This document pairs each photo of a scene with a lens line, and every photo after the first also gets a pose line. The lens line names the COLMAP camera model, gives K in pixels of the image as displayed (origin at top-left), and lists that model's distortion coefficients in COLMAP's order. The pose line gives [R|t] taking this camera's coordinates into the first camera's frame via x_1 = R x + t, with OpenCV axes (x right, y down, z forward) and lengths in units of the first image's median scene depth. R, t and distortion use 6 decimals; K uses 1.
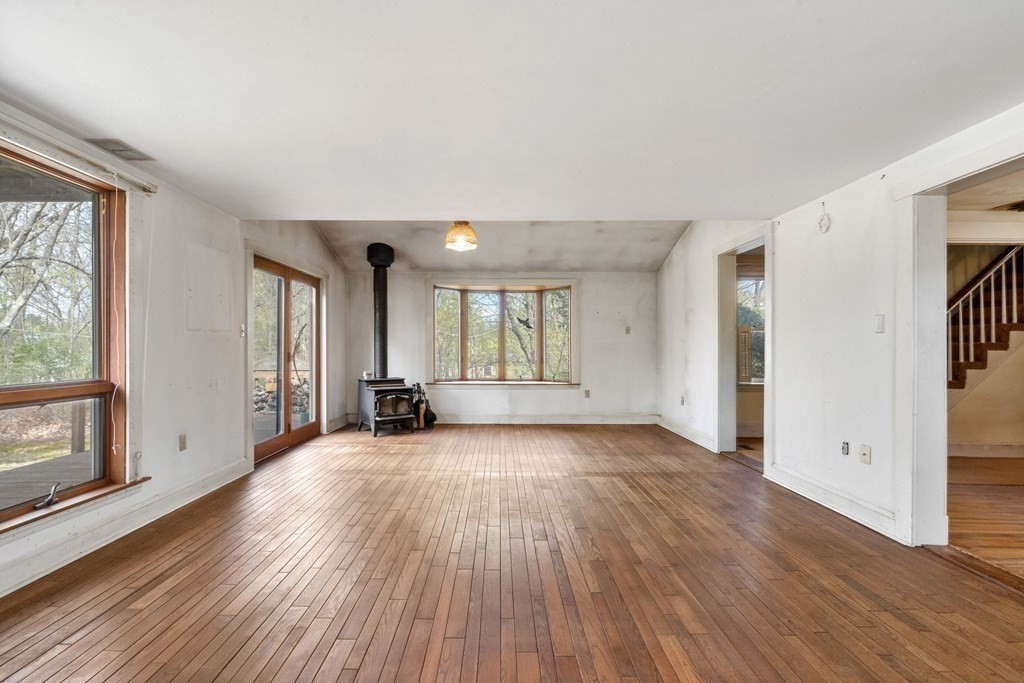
lens RADIAL K [[486.2, 0, 499.5], [0, 486.2, 345.8], [0, 0, 1]] dist [0.000117, 0.000140]
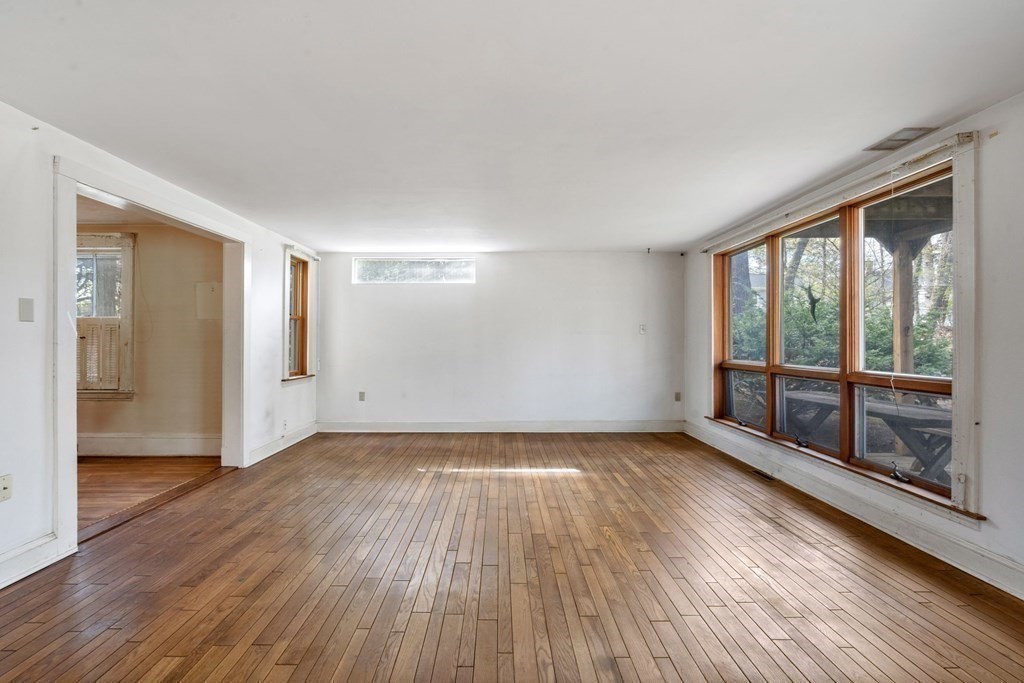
lens RADIAL K [[486.2, 0, 499.5], [0, 486.2, 345.8], [0, 0, 1]] dist [0.000117, 0.000140]
pose [[-0.999982, -0.002270, 0.005494, 0.014261], [-0.002263, 0.999997, 0.001277, 0.009878], [-0.005497, 0.001265, -0.999984, 1.962684]]
